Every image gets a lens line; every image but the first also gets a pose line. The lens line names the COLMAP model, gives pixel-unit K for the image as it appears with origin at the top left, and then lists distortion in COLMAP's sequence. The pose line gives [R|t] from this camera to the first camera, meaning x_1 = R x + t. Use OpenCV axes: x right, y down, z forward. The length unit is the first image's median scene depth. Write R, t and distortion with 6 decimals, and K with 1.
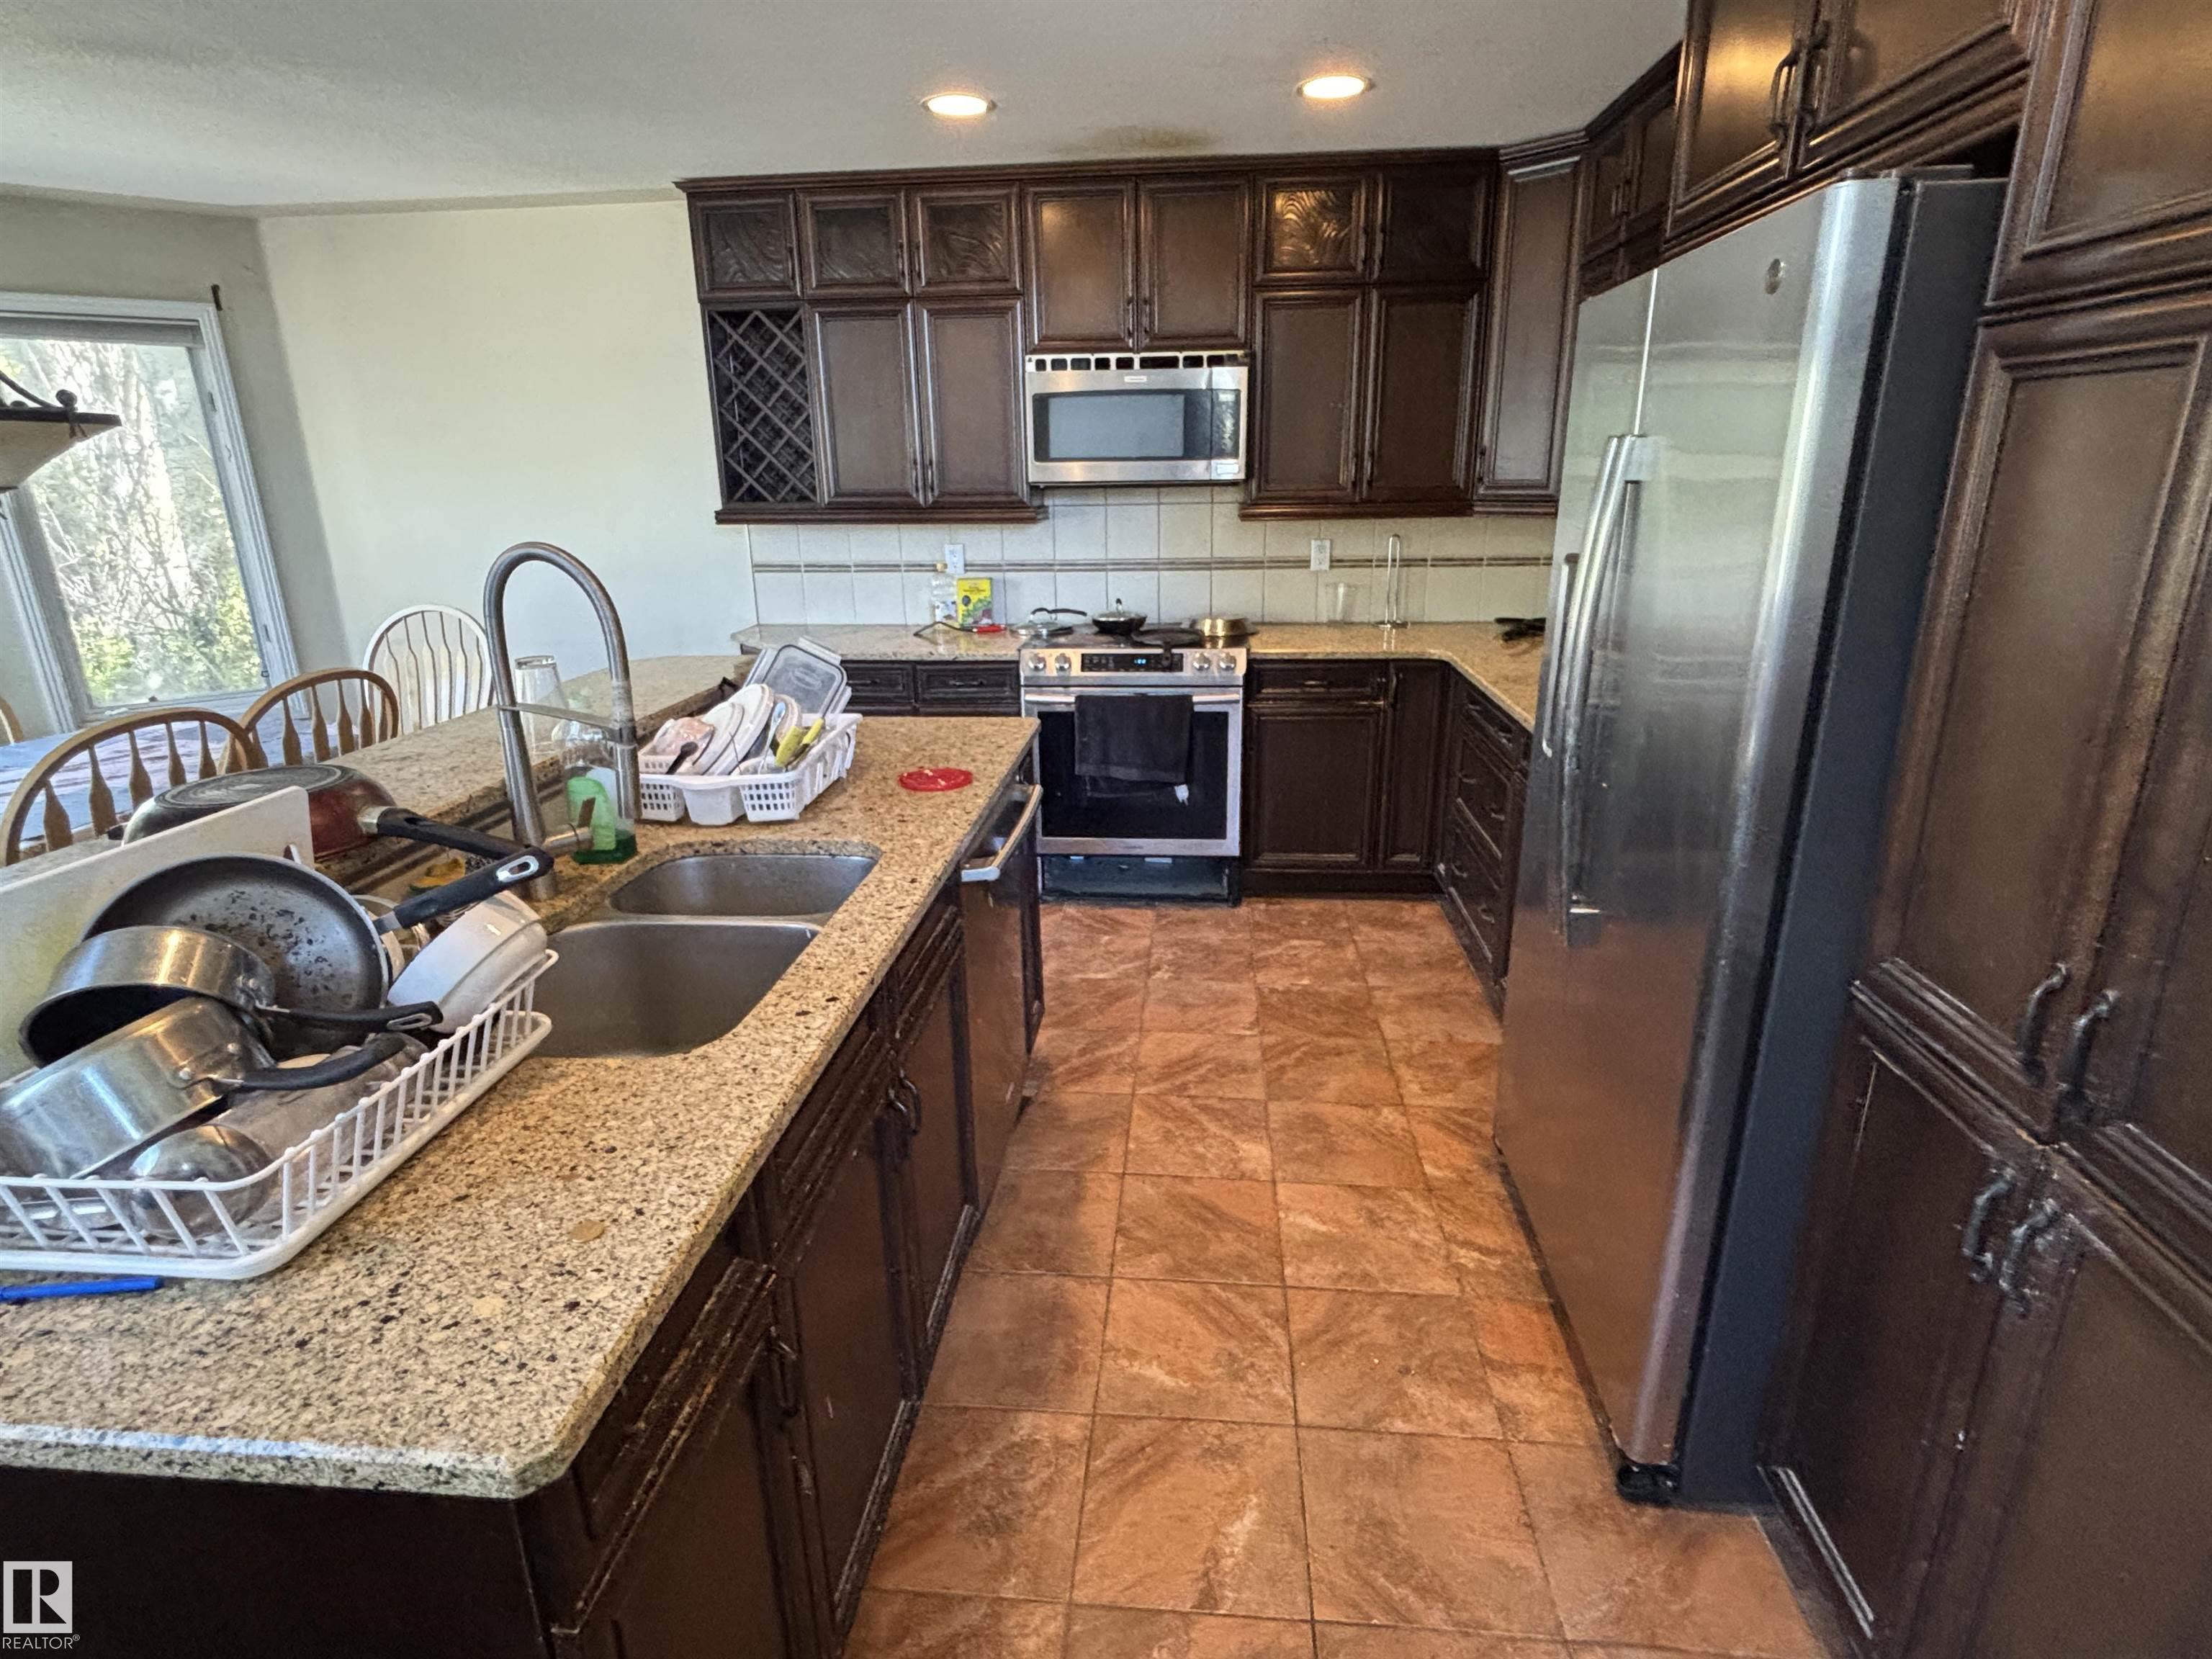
lens RADIAL K [[1134.6, 0, 1109.2], [0, 1134.6, 830.8], [0, 0, 1]] dist [0.002320, -0.000138]
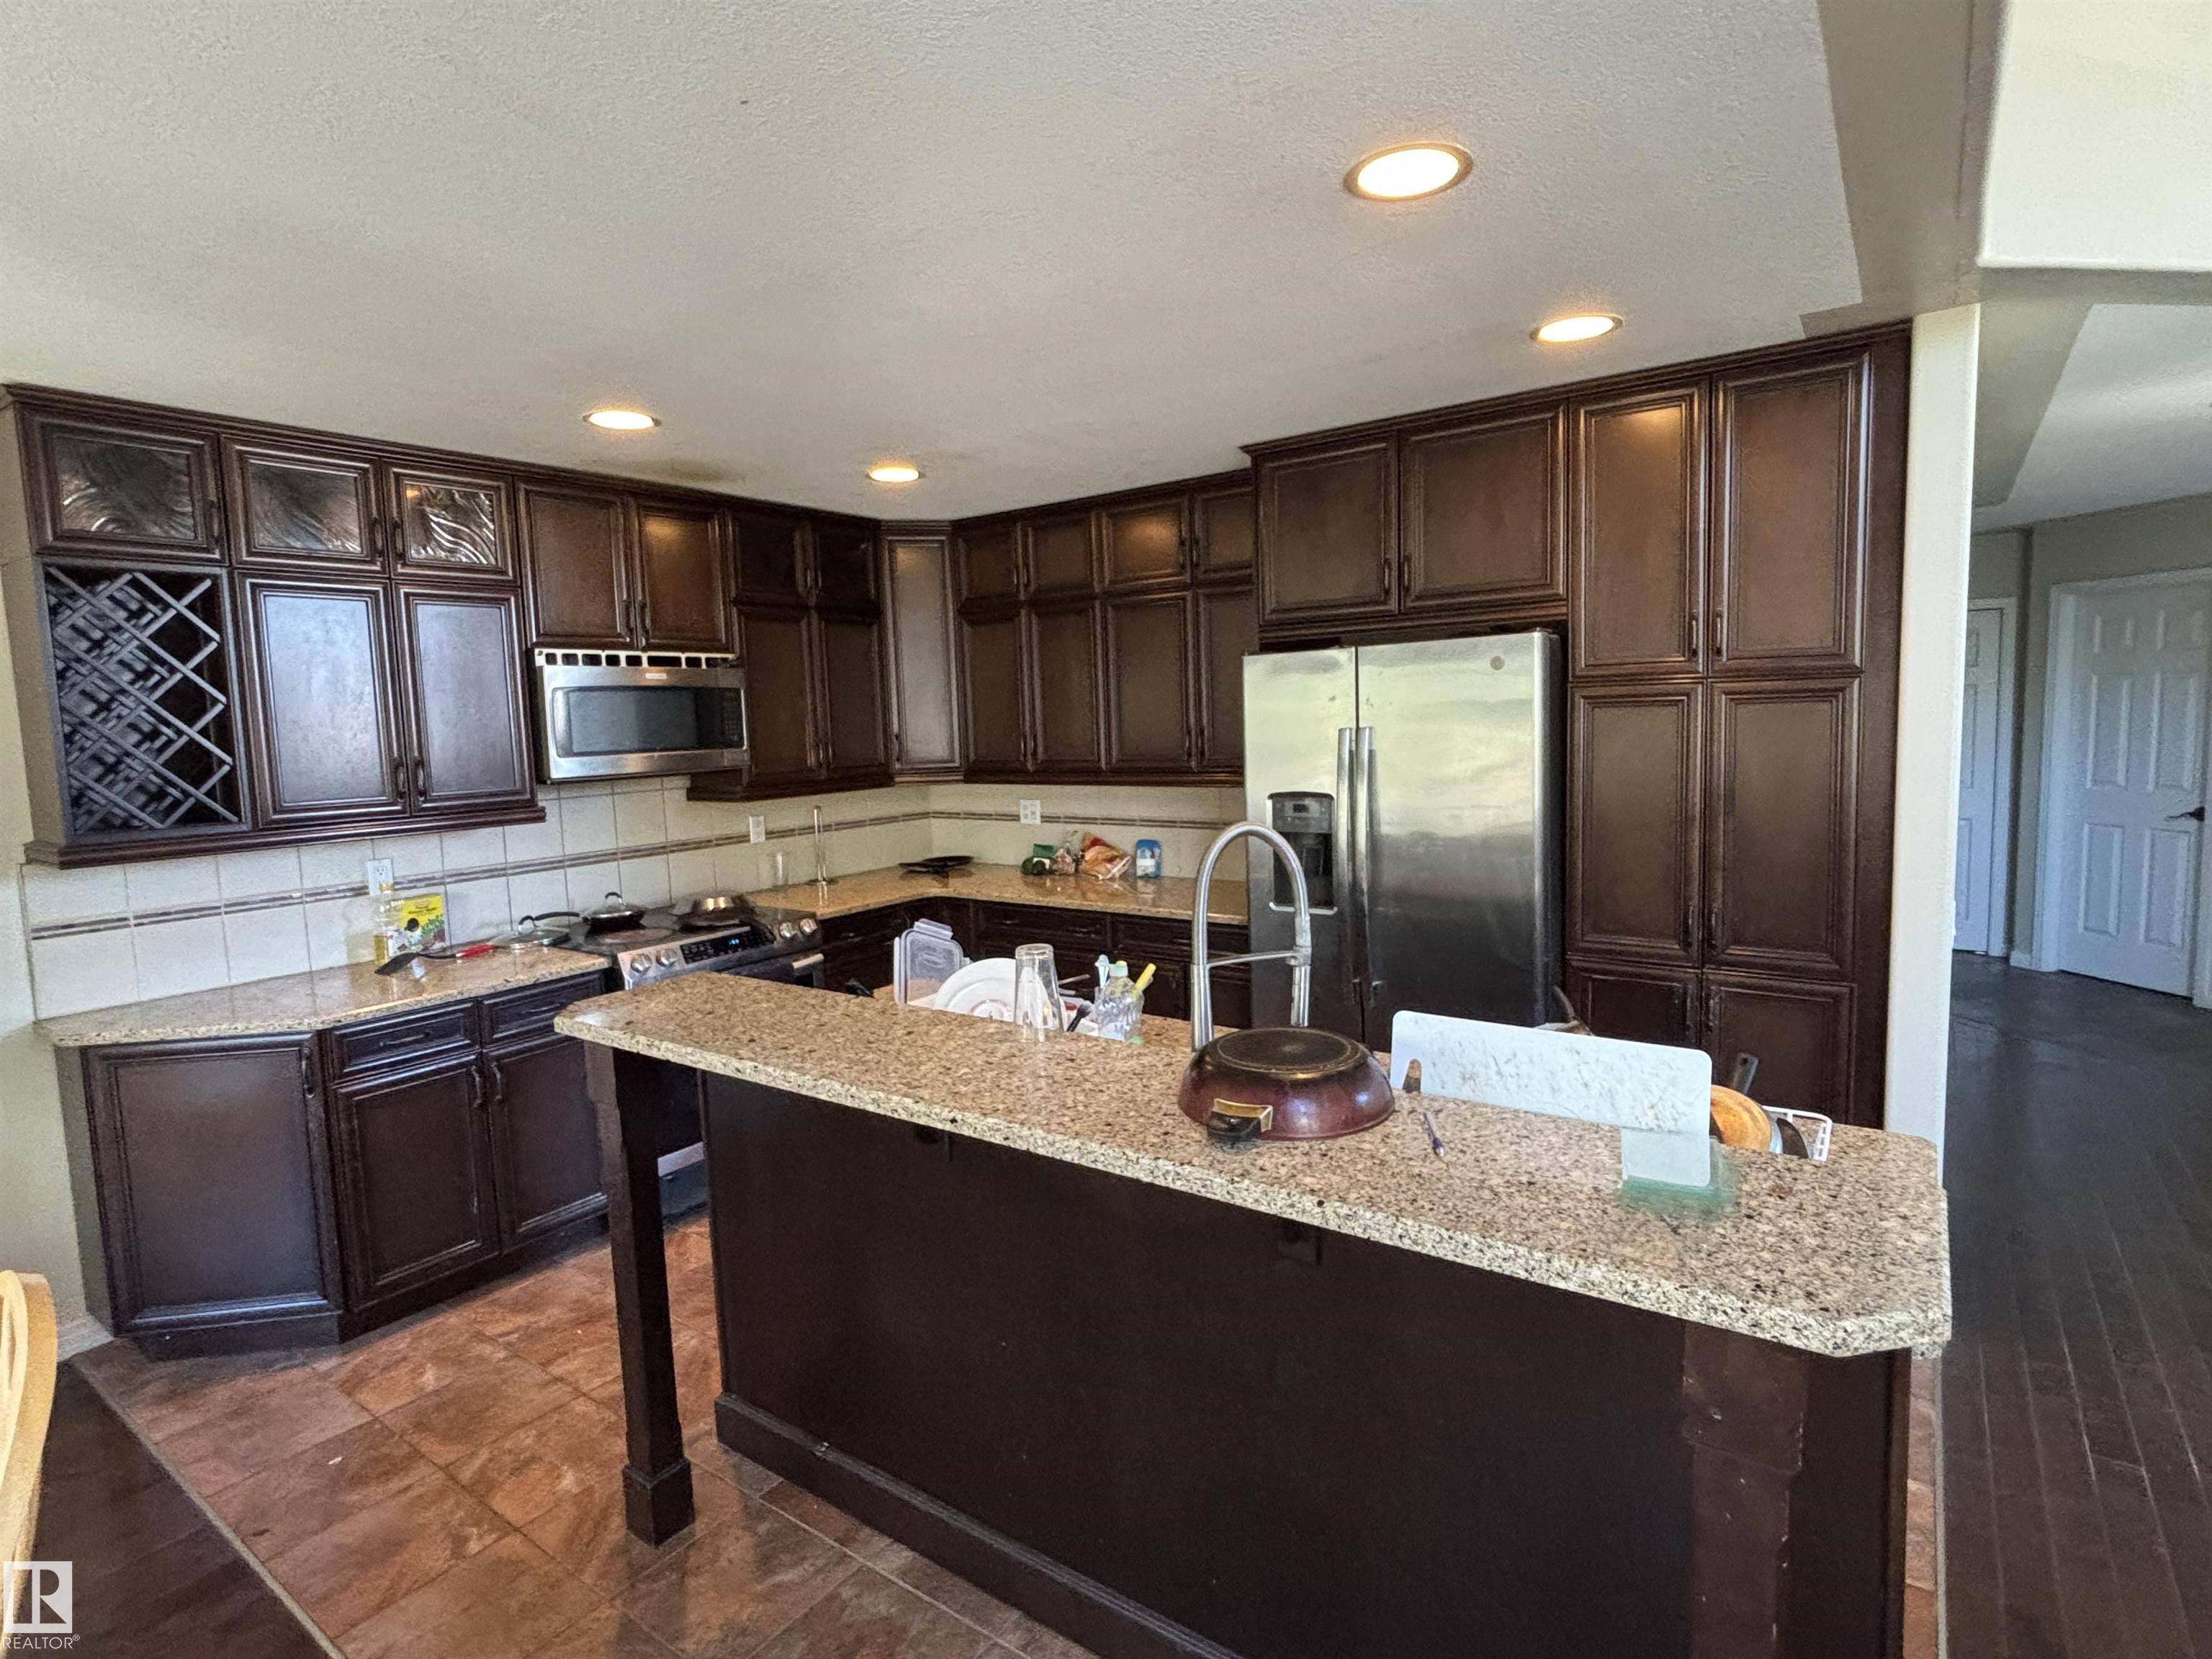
lens RADIAL K [[1105.6, 0, 1103.1], [0, 1105.6, 822.6], [0, 0, 1]] dist [-0.000248, 0.000085]
pose [[0.507731, -0.087416, 0.857069, -0.576445], [0.292376, 0.953280, -0.075976, -0.072432], [-0.810386, 0.289162, 0.509569, 0.188047]]
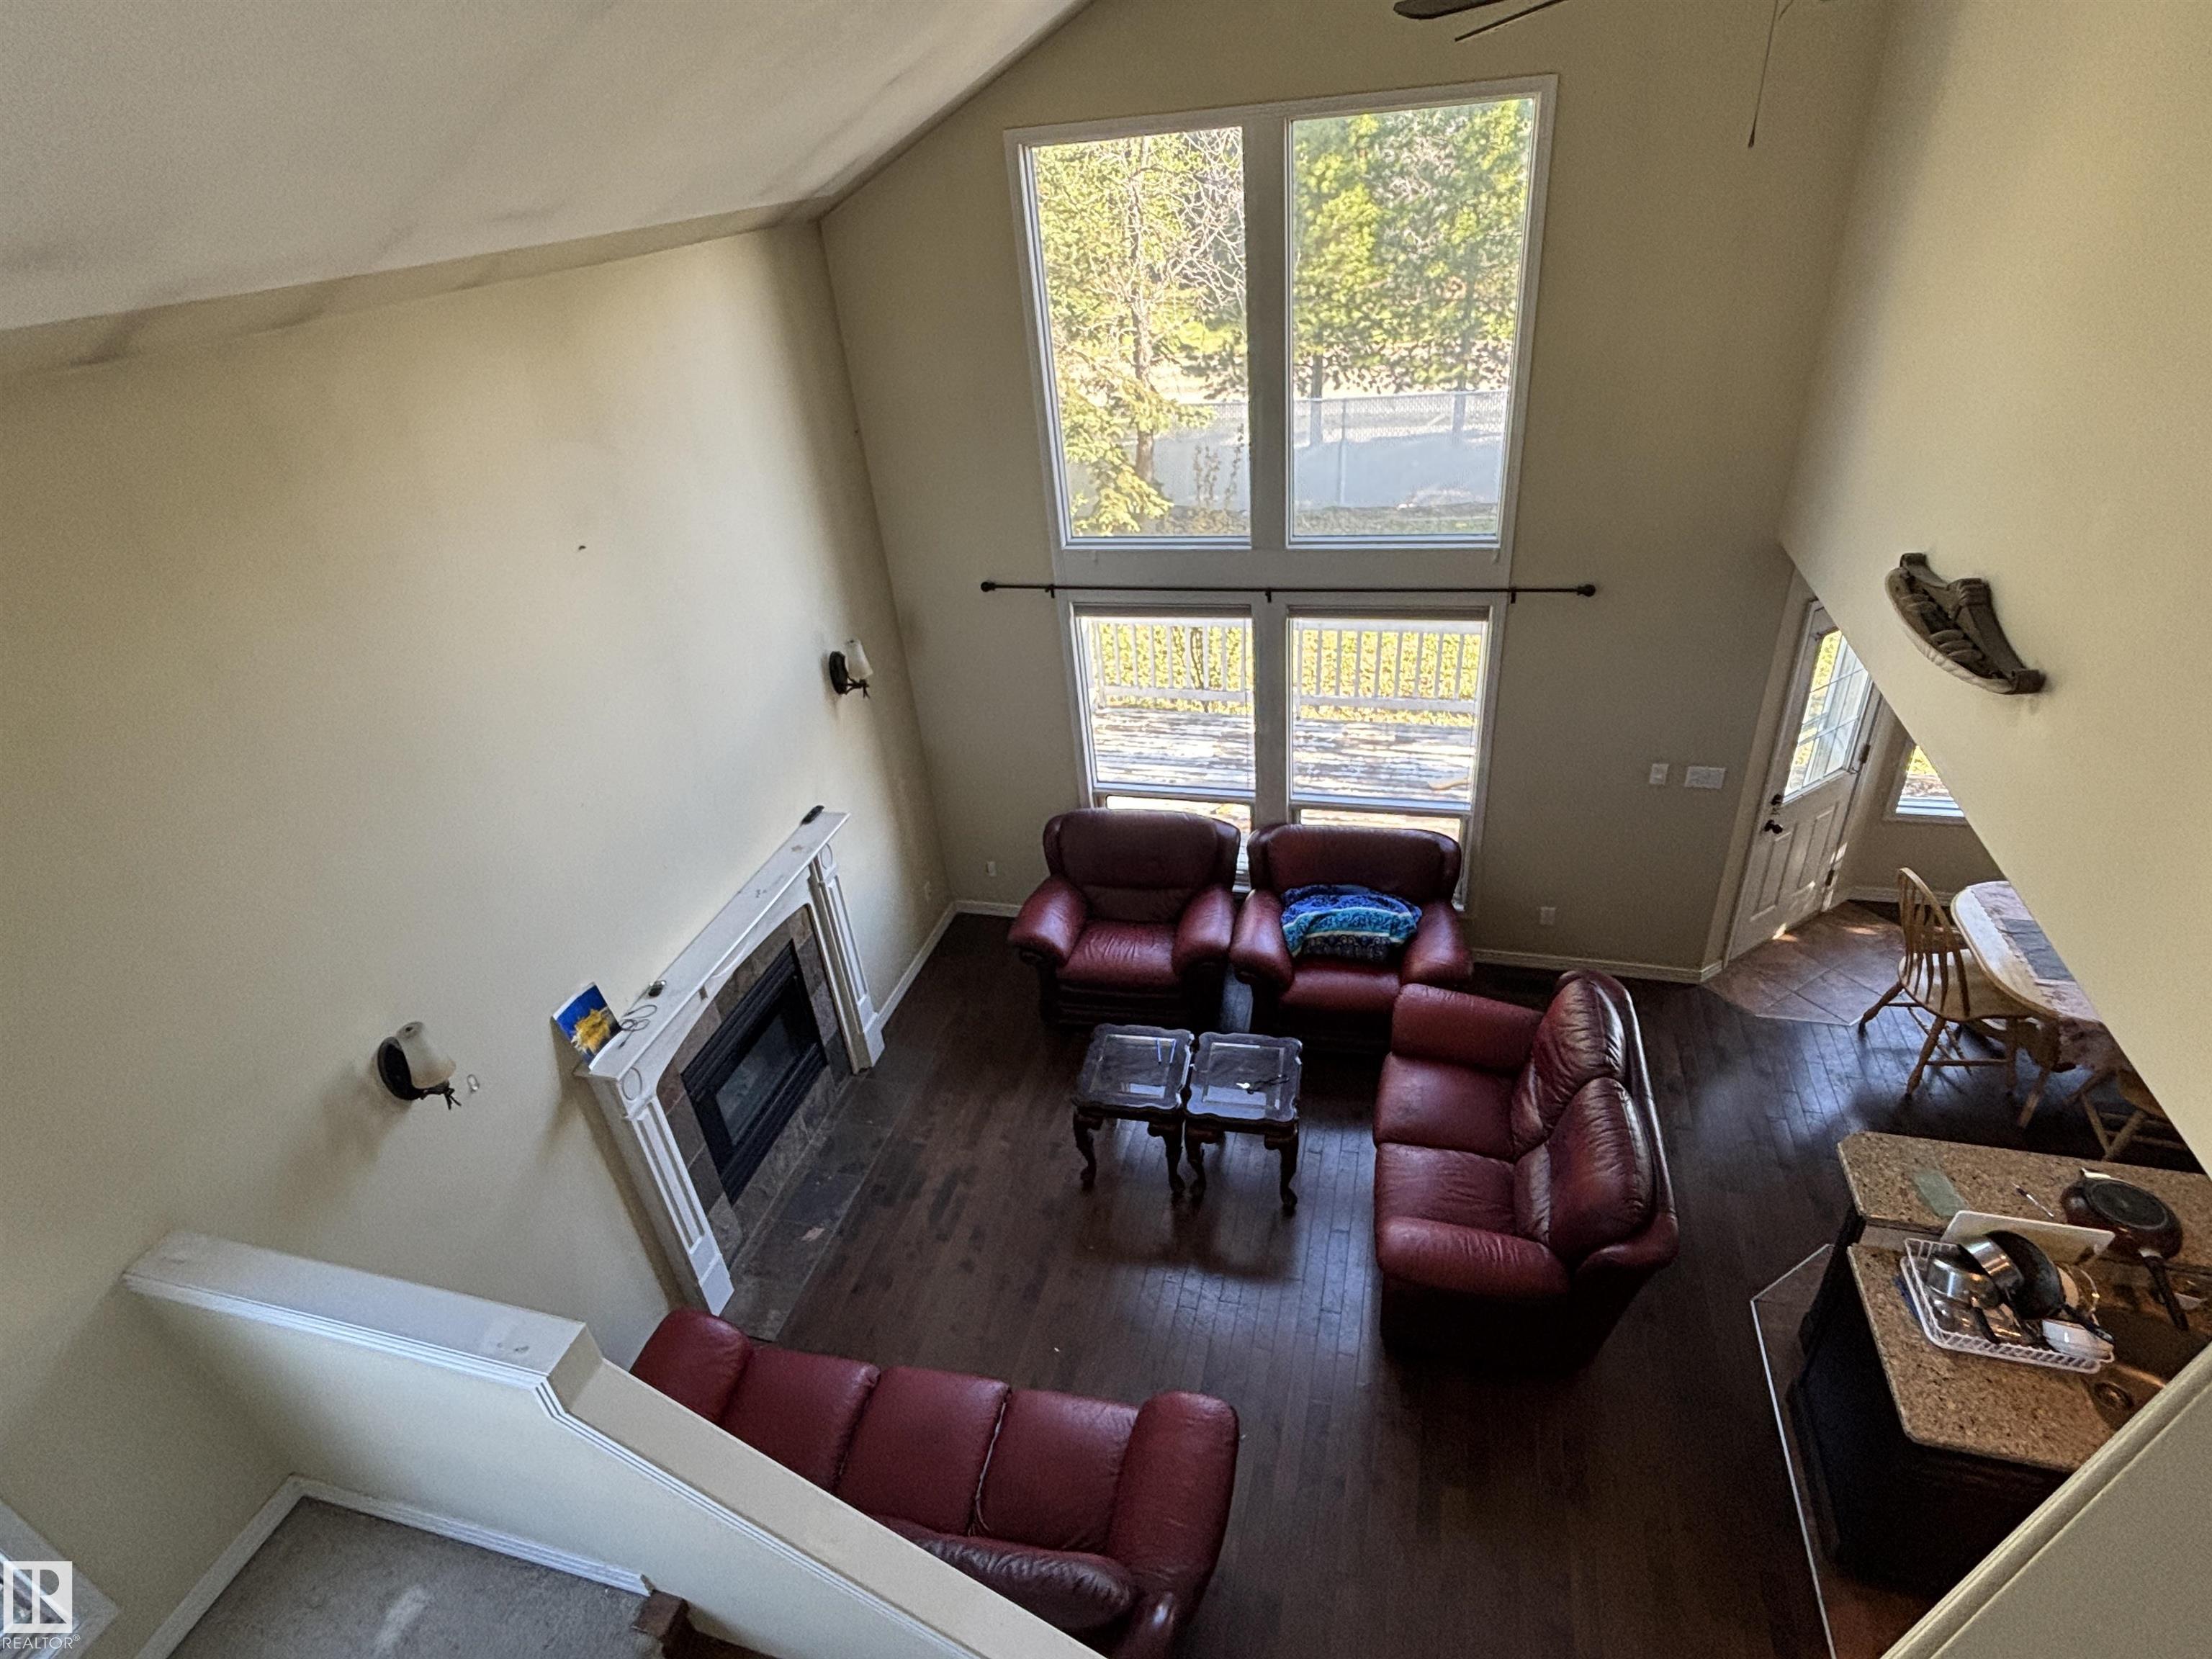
lens RADIAL K [[1122.9, 0, 1099.5], [0, 1122.9, 823.8], [0, 0, 1]] dist [-0.002535, -0.000599]
pose [[-0.179815, 0.542468, -0.820606, 0.411124], [-0.213583, 0.792773, 0.570870, -0.550324], [0.960234, 0.277919, -0.026691, -0.450146]]
